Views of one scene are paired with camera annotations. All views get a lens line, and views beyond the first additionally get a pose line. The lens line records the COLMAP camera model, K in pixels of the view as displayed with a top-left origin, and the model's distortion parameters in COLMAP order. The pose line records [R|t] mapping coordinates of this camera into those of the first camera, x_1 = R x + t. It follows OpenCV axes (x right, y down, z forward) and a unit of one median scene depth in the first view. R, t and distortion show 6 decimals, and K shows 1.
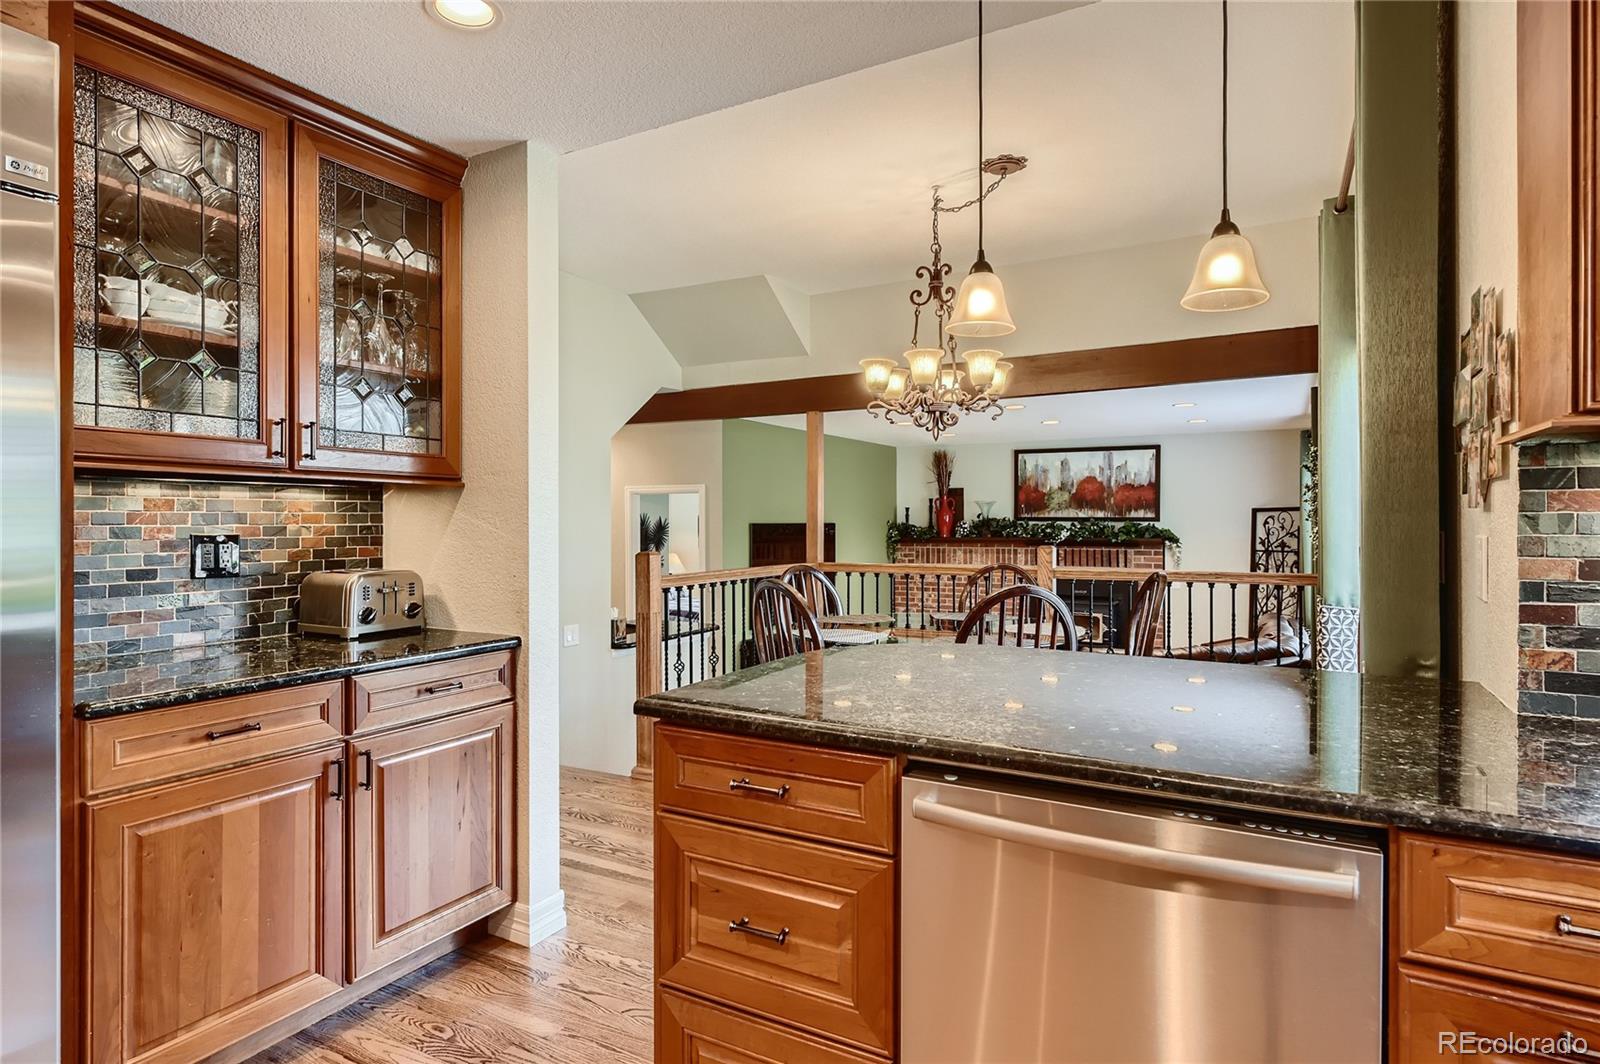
lens RADIAL K [[866.7, 0, 791.3], [0, 866.7, 522.1], [0, 0, 1]] dist [0.006171, -0.000035]
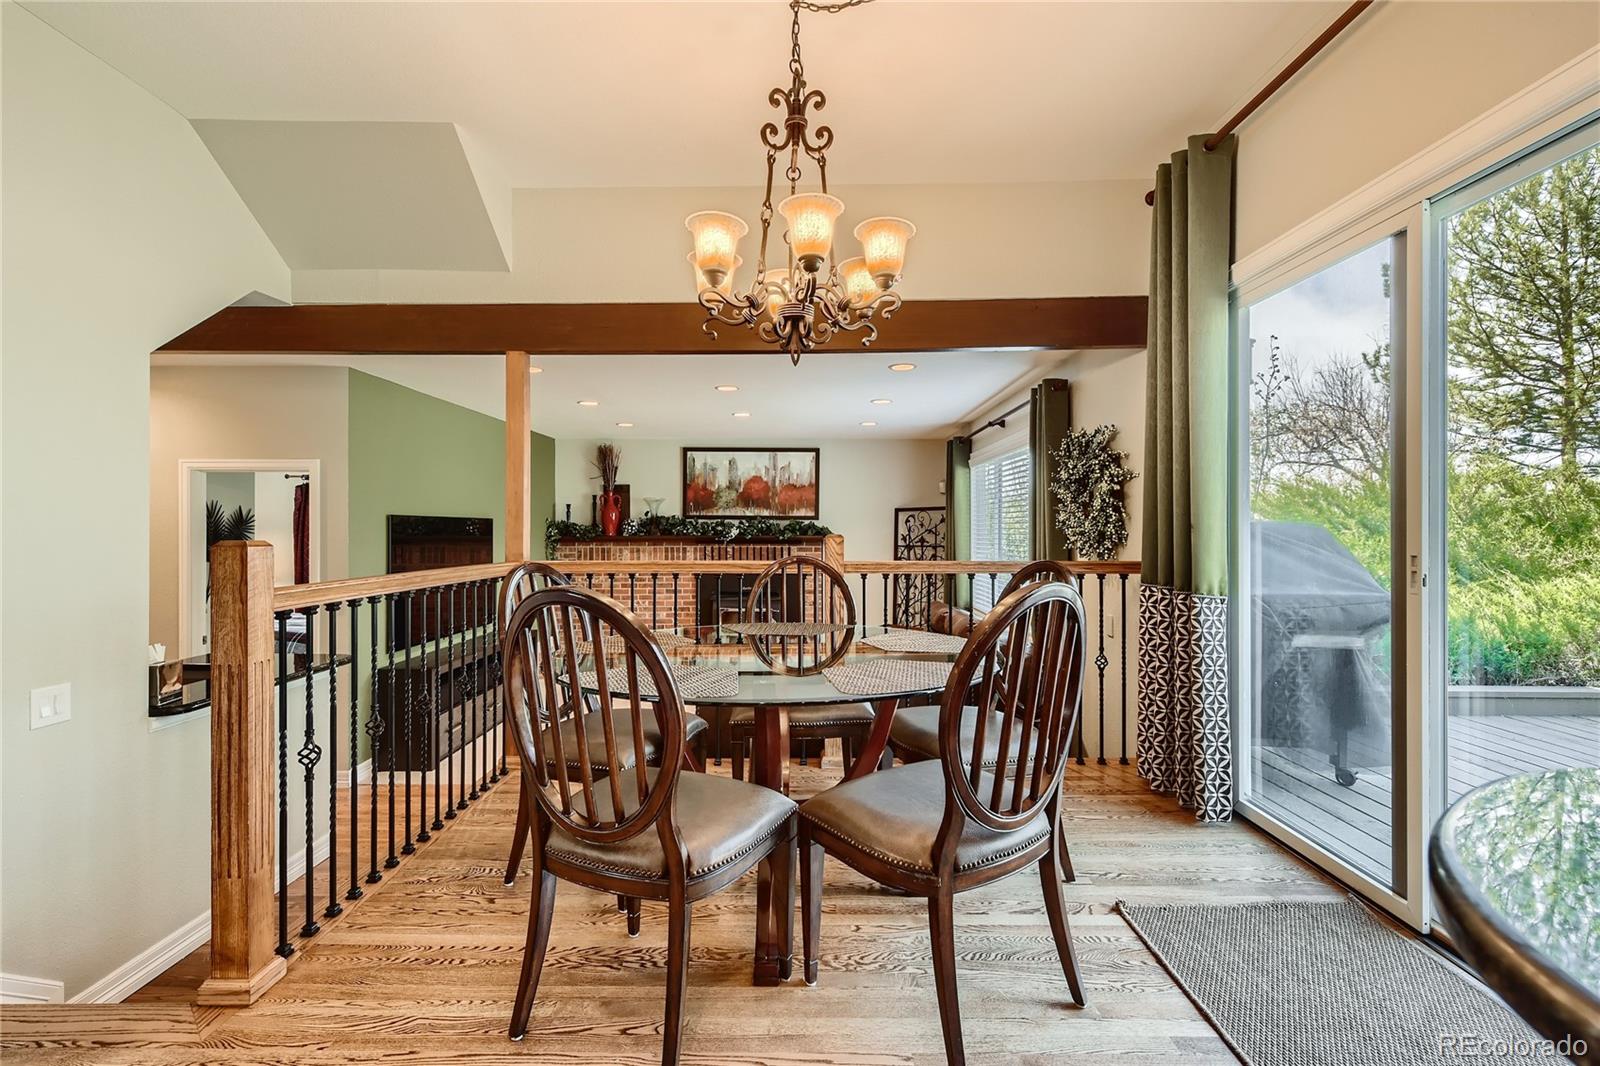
lens RADIAL K [[747.4, 0, 800.9], [0, 747.4, 529.9], [0, 0, 1]] dist [0.003686, -0.001928]
pose [[0.875022, 0.002140, 0.484078, -0.039978], [-0.002039, 0.999998, -0.000736, 0.012131], [-0.484078, -0.000343, 0.875025, 0.203416]]
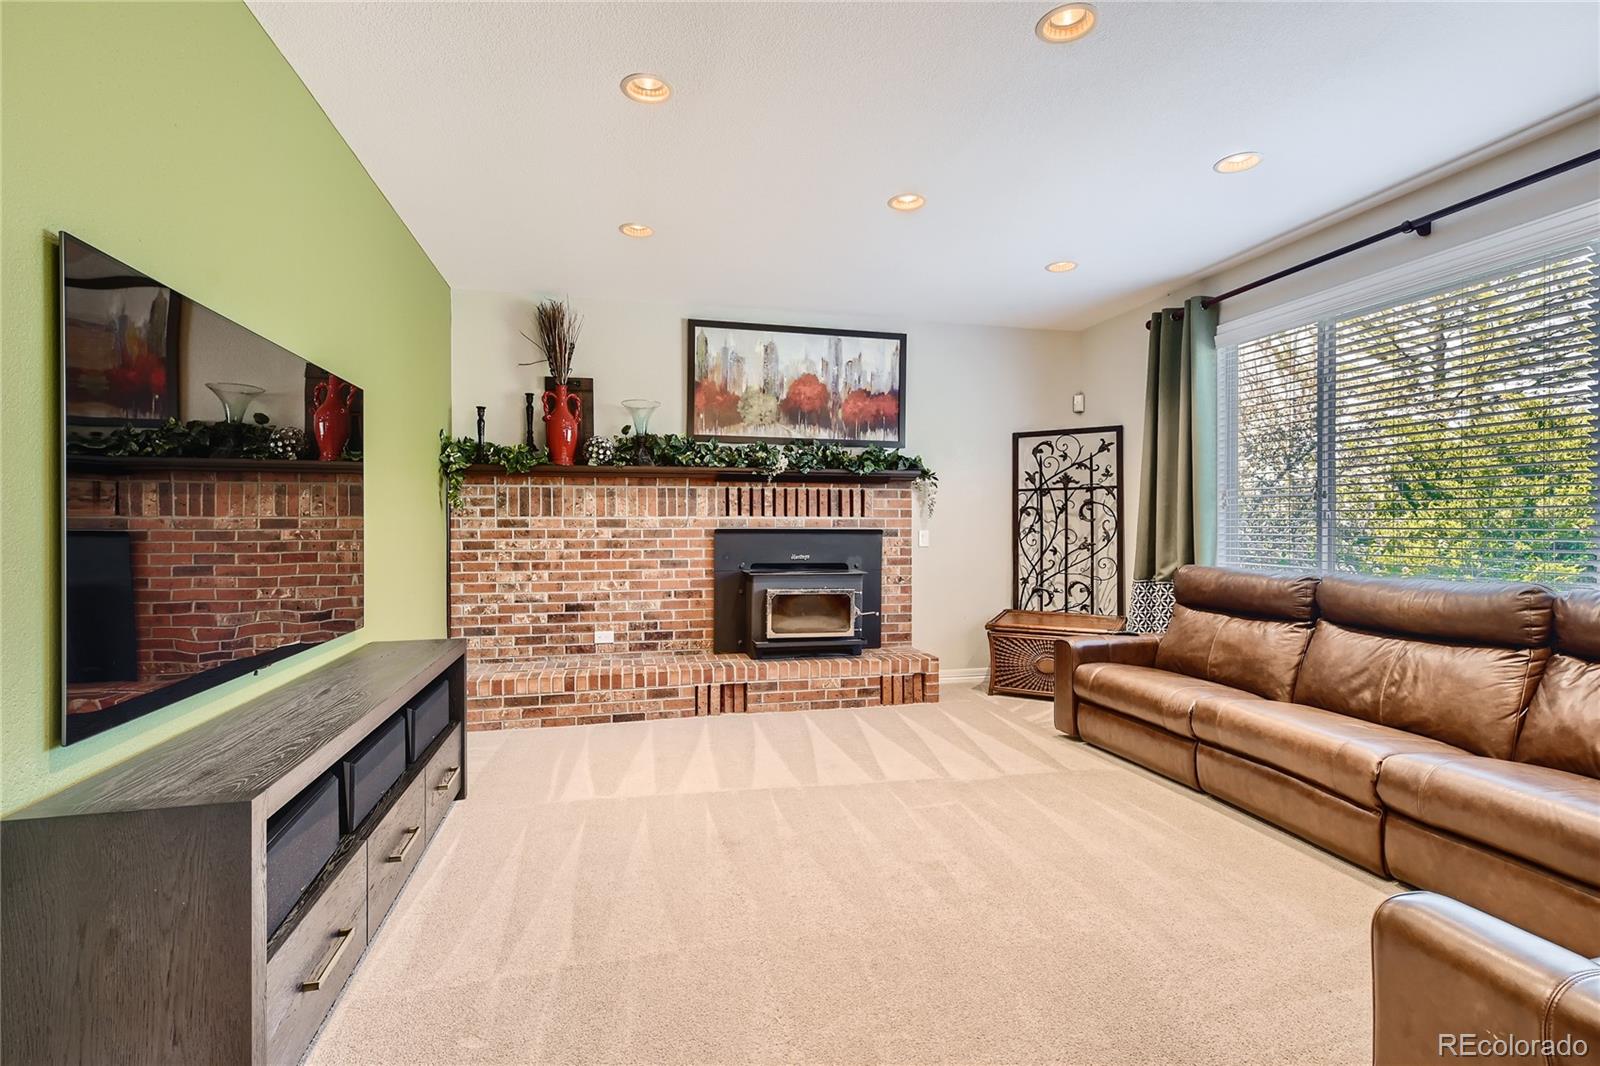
lens RADIAL K [[747.4, 0, 805.2], [0, 747.4, 518.4], [0, 0, 1]] dist [0.003686, -0.001928]
pose [[0.728584, 0.003904, 0.684945, -0.030292], [0.000247, 0.999982, -0.005962, 0.057260], [-0.684956, 0.004513, 0.728570, 0.623912]]
